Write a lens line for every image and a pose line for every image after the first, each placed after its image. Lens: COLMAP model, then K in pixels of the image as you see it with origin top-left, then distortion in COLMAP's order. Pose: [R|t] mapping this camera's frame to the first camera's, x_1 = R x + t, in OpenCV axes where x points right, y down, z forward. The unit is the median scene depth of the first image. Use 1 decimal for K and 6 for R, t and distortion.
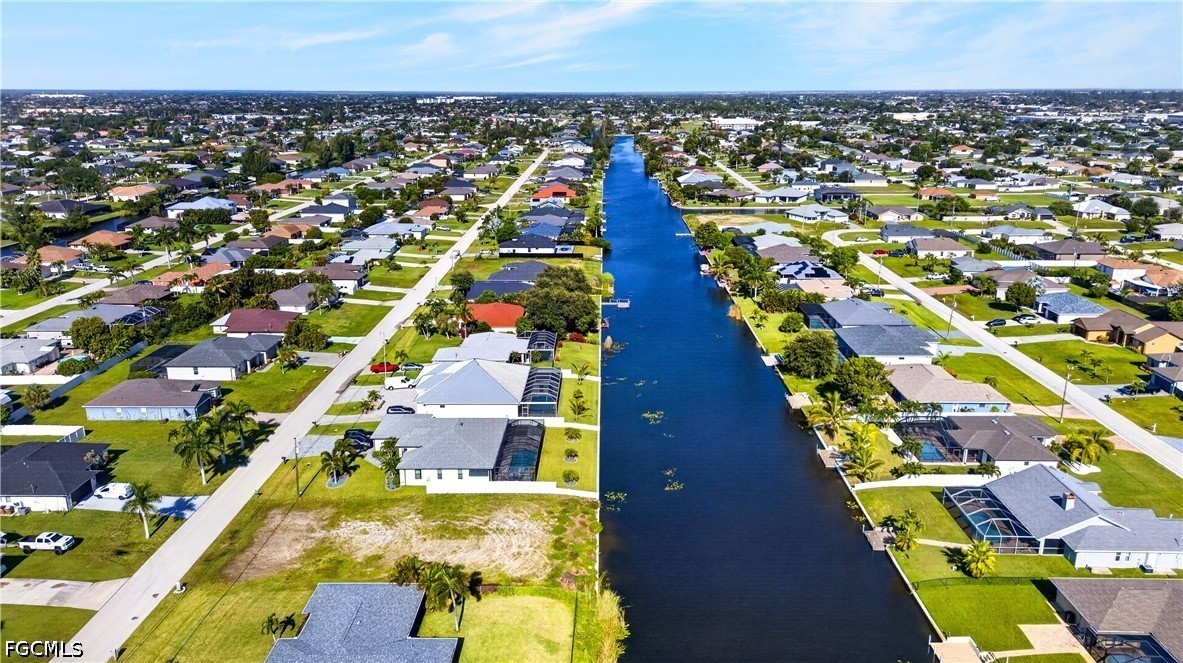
lens RADIAL K [[827.1, 0, 595.7], [0, 827.1, 334.7], [0, 0, 1]] dist [0.080307, -0.093298]
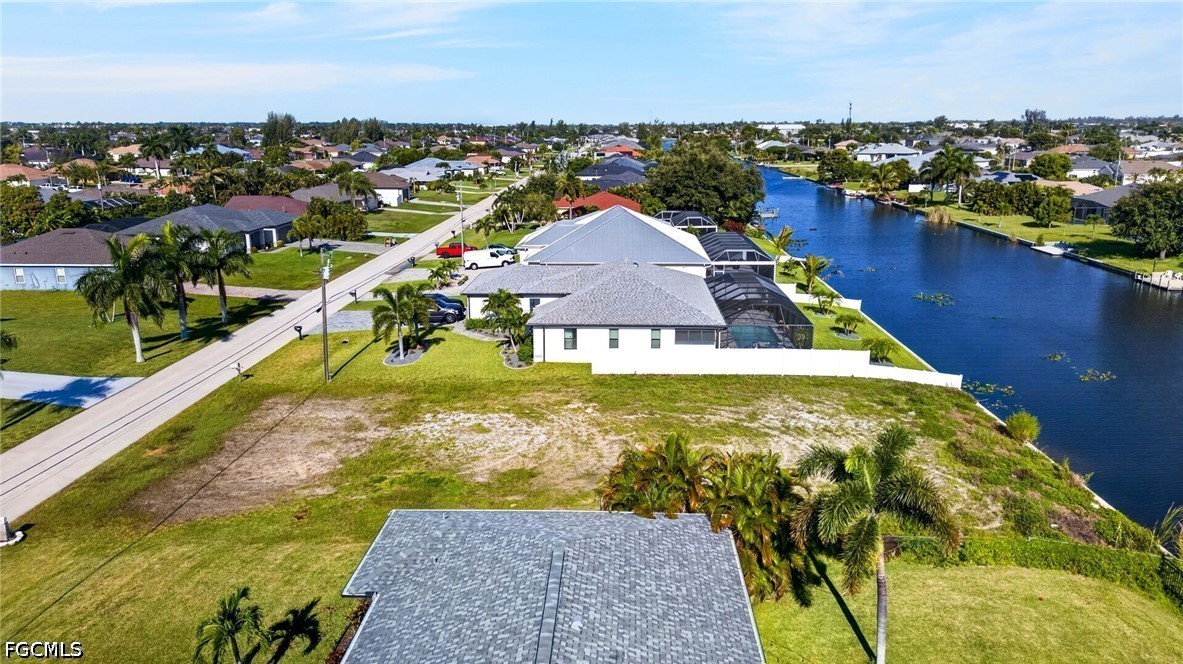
lens RADIAL K [[825.2, 0, 593.8], [0, 825.2, 330.3], [0, 0, 1]] dist [0.092506, -0.104688]
pose [[0.999687, 0.004097, -0.024682, -0.196422], [-0.005224, 0.998940, -0.045741, 0.193529], [0.024468, 0.045856, 0.998648, 0.540867]]
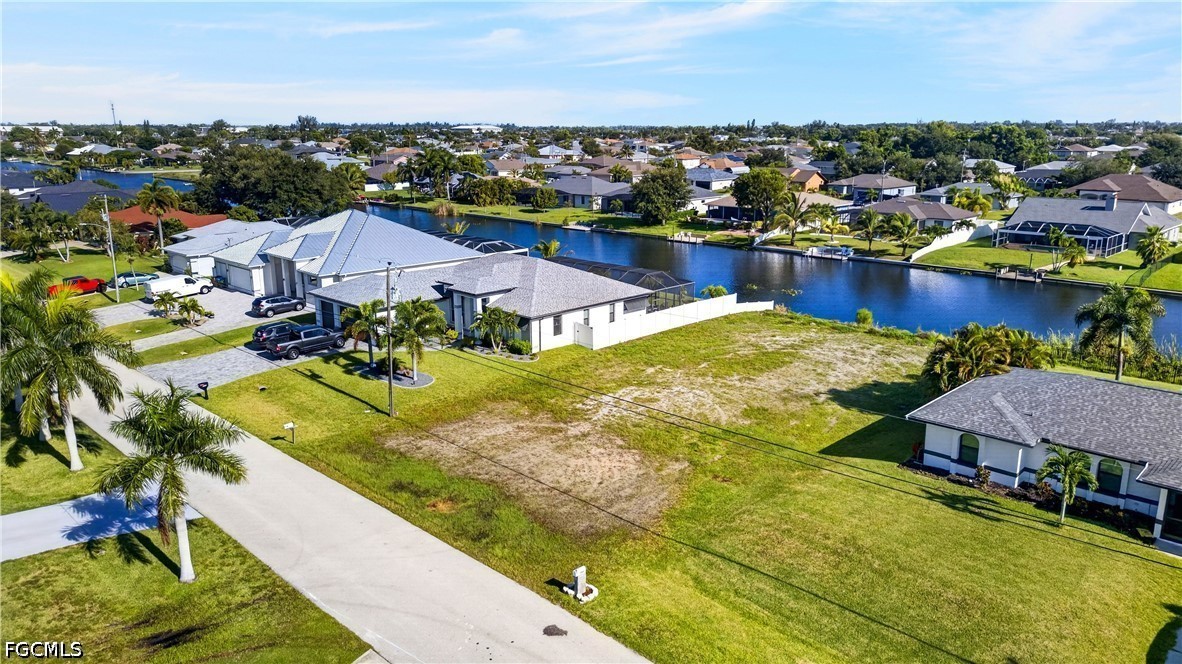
lens RADIAL K [[824.5, 0, 593.3], [0, 824.5, 330.3], [0, 0, 1]] dist [0.092506, -0.104688]
pose [[0.694884, -0.171906, 0.698272, -0.589920], [0.206141, 0.977874, 0.035600, 0.164373], [-0.688943, 0.119204, 0.714946, 0.639067]]
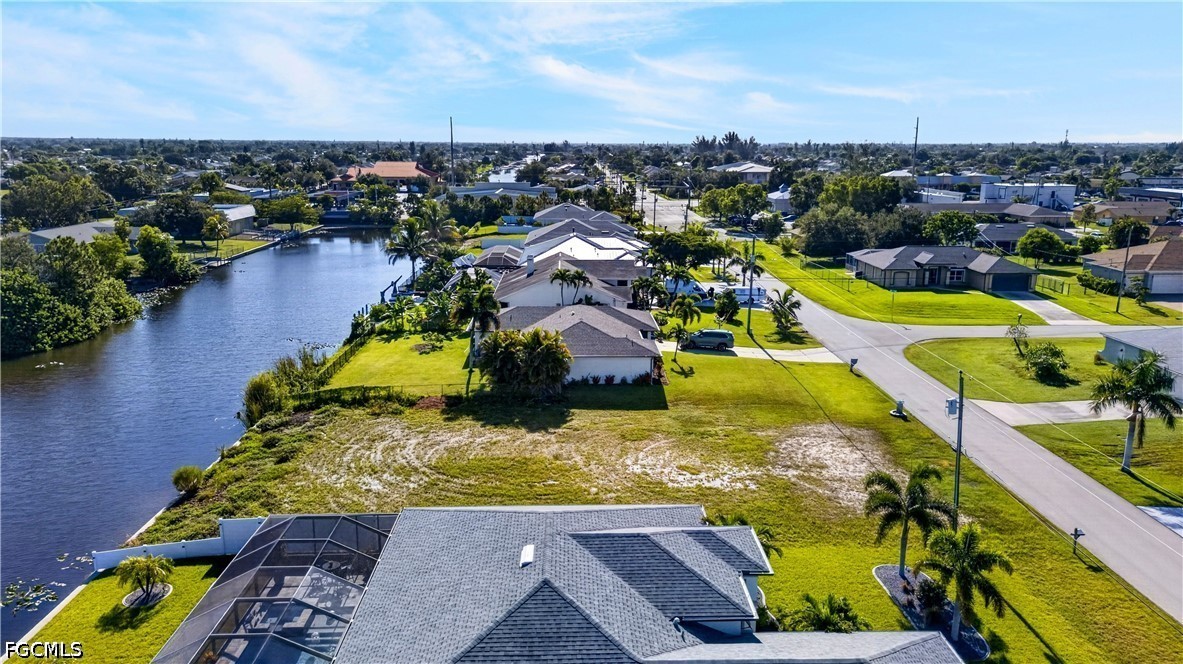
lens RADIAL K [[825.2, 0, 593.8], [0, 825.2, 330.3], [0, 0, 1]] dist [0.092506, -0.104688]
pose [[-0.998921, 0.005780, -0.046077, -0.190138], [-0.017177, 0.875856, 0.482267, -0.057988], [0.043145, 0.482538, -0.874812, 1.299511]]
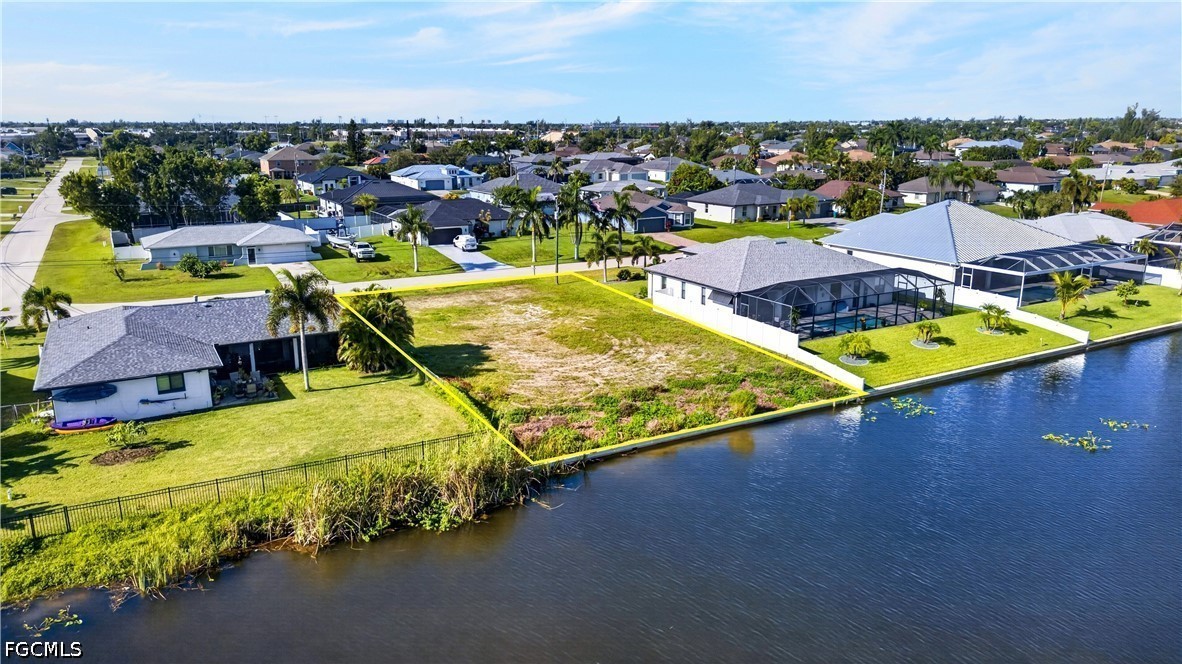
lens RADIAL K [[824.5, 0, 593.3], [0, 824.5, 330.3], [0, 0, 1]] dist [0.092506, -0.104688]
pose [[0.502743, 0.206075, -0.839513, 0.314779], [-0.240228, 0.966221, 0.093317, 0.162776], [0.830385, 0.154760, 0.535266, 0.648409]]
